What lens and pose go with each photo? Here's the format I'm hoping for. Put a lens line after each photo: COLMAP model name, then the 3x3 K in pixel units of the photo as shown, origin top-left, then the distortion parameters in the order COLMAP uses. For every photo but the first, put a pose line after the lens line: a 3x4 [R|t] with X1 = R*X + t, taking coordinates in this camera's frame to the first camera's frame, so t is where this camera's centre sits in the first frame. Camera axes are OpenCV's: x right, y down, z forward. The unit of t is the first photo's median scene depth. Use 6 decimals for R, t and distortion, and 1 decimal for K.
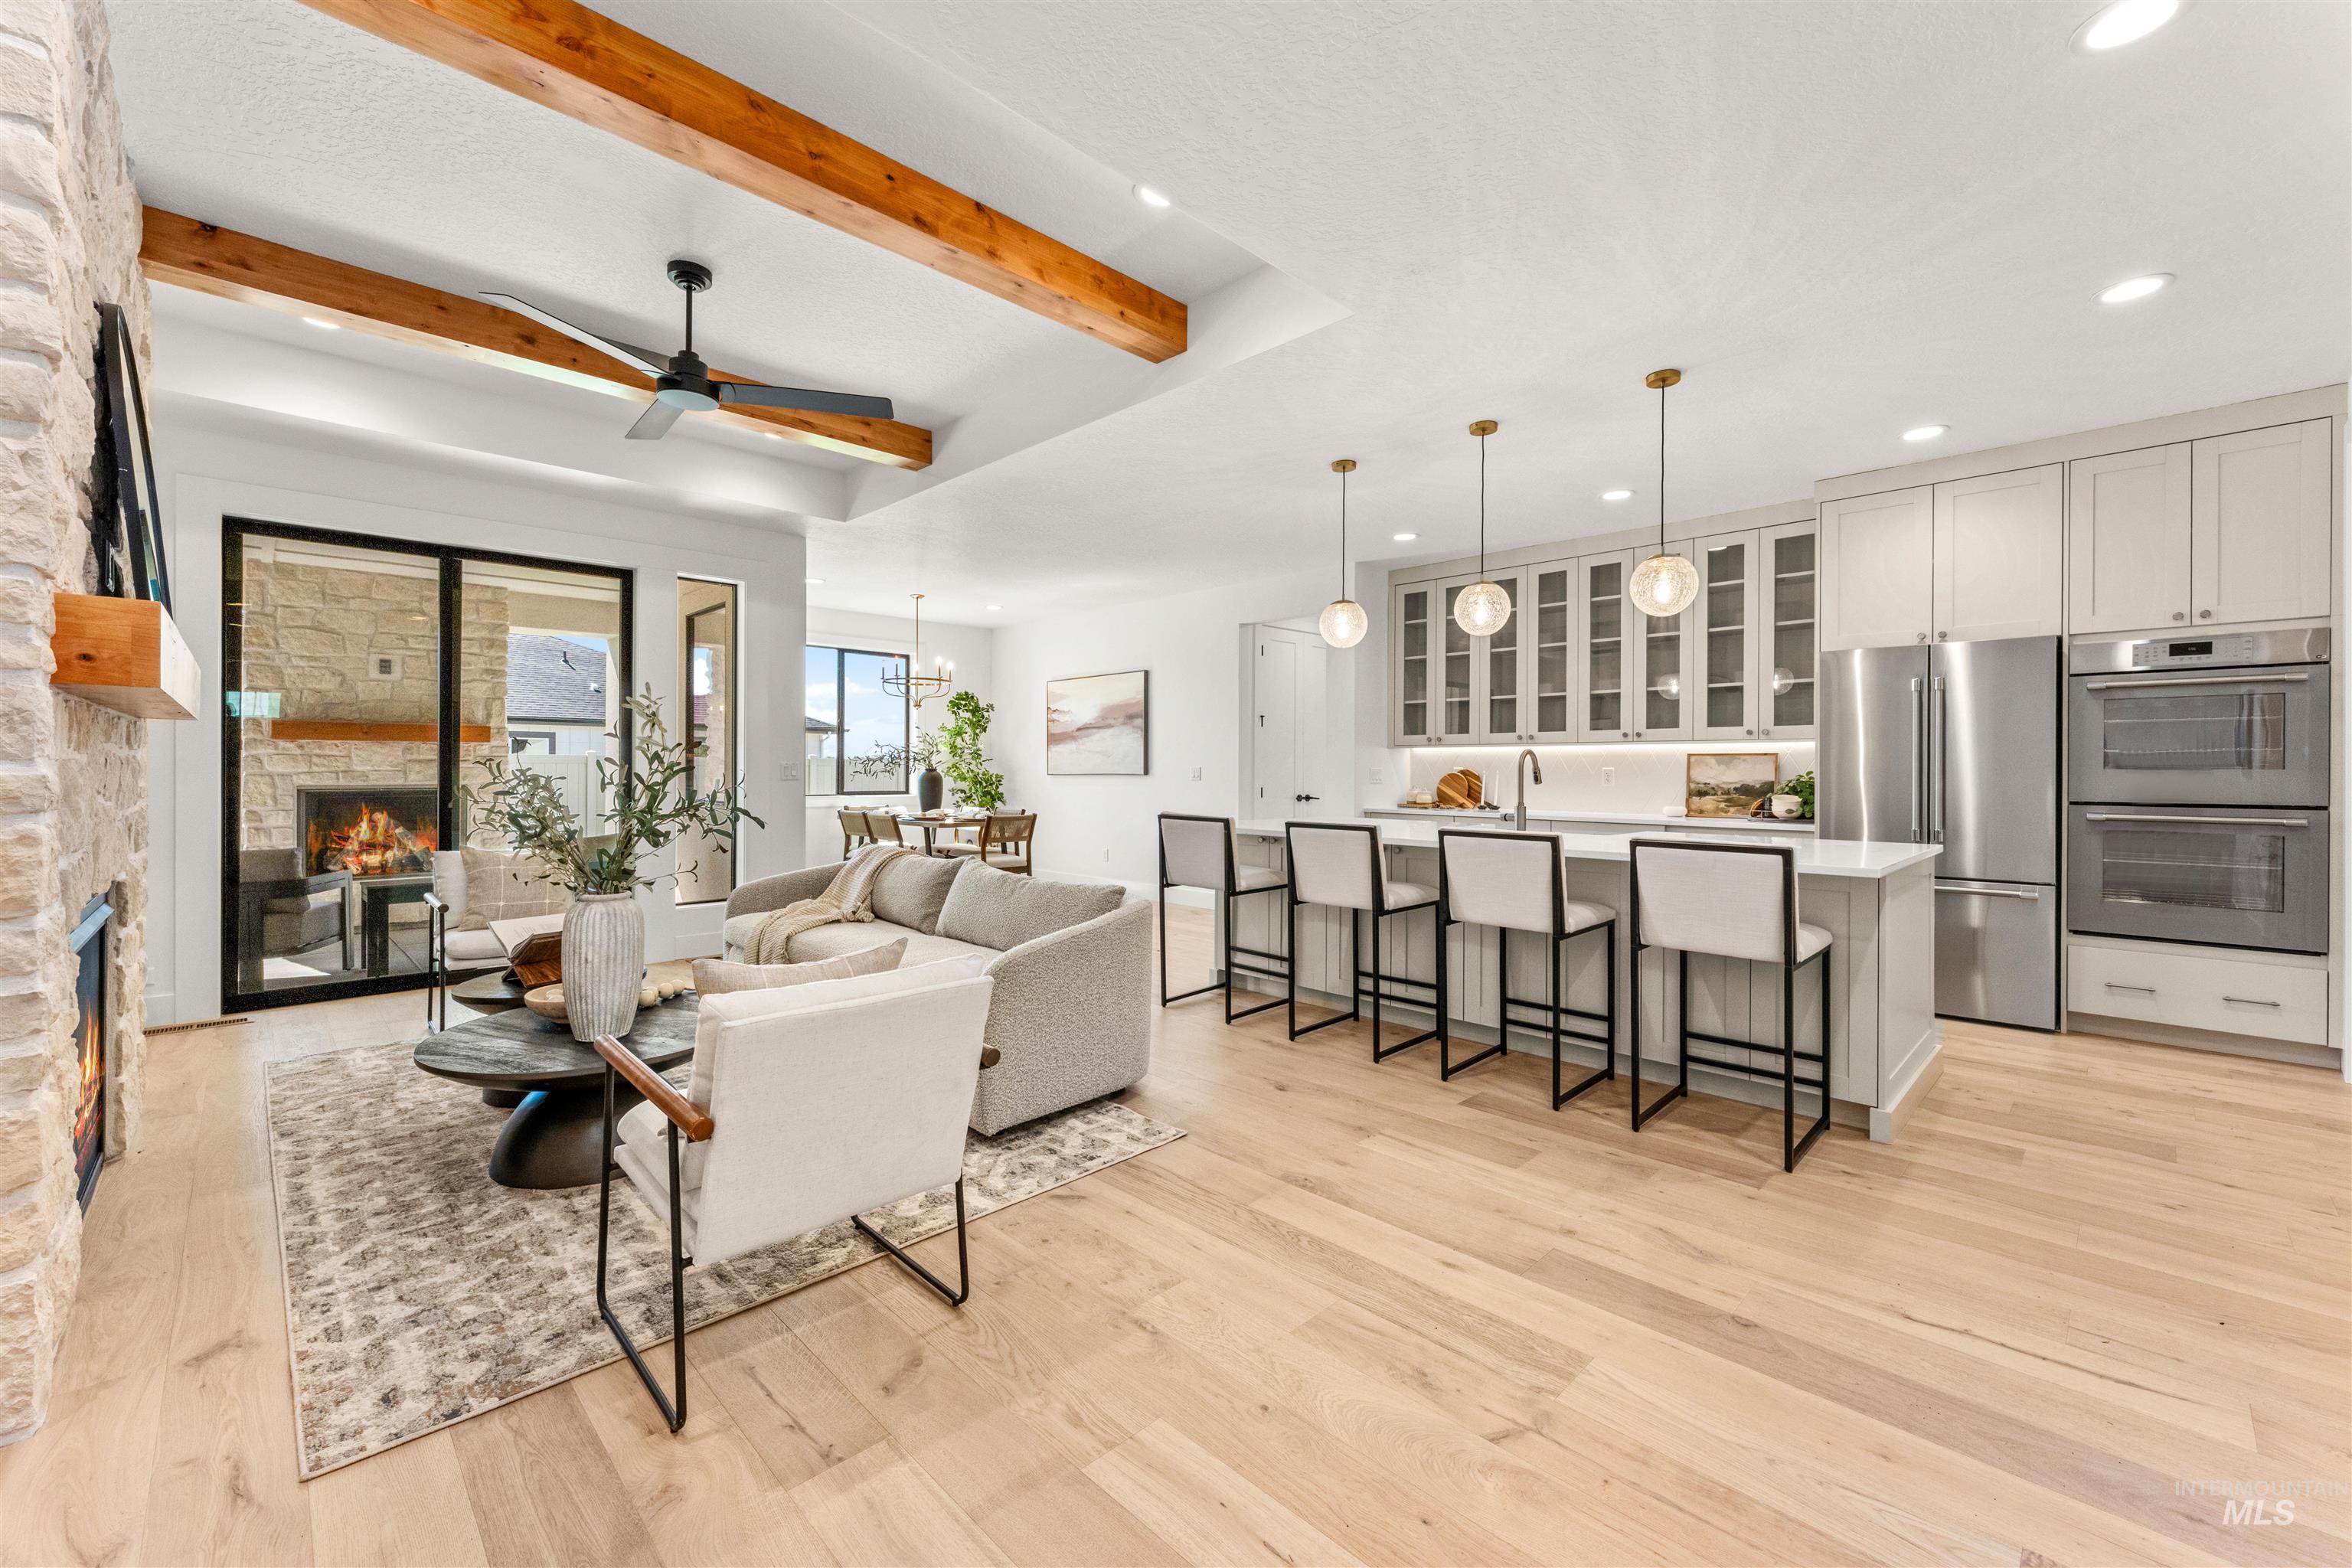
lens RADIAL K [[936.9, 0, 1170.8], [0, 936.9, 771.0], [0, 0, 1]] dist [0.001201, 0.000055]
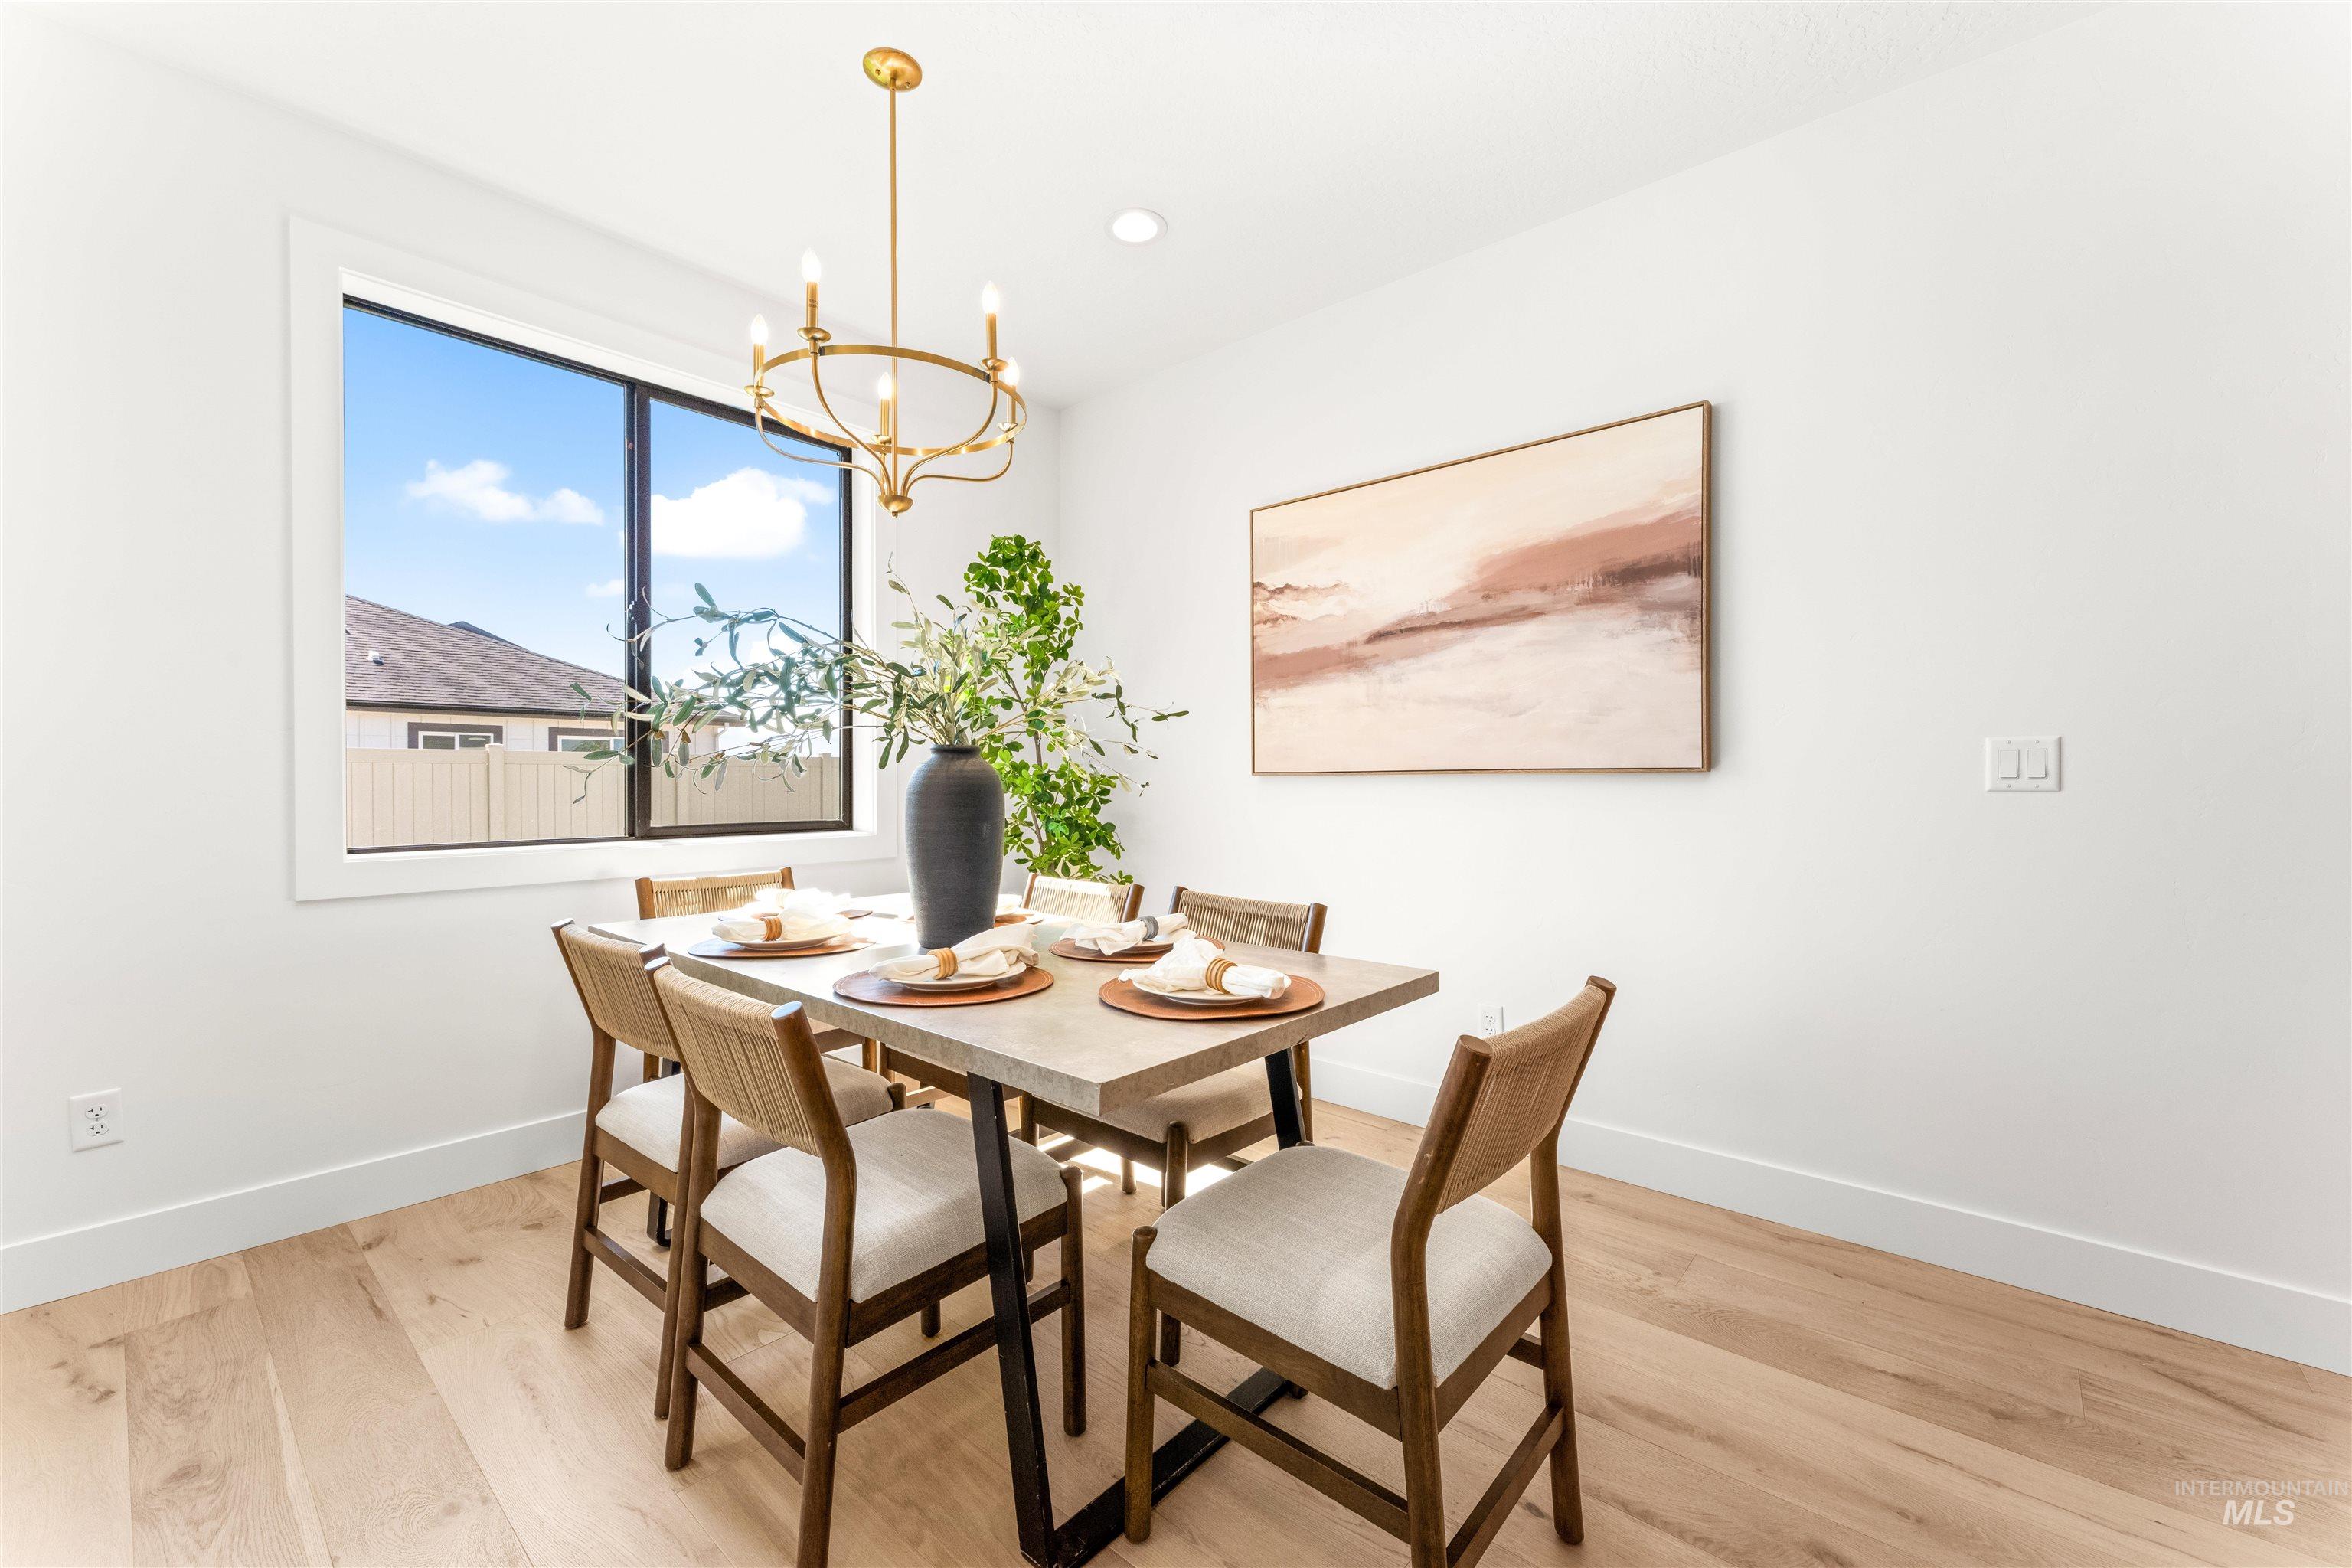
lens RADIAL K [[936.9, 0, 1188.1], [0, 936.9, 790.6], [0, 0, 1]] dist [0.001201, 0.000055]
pose [[0.996303, -0.006519, 0.085657, -0.200953], [0.004751, 0.999772, 0.020833, 0.003333], [-0.085773, -0.020349, 0.996107, 0.695318]]
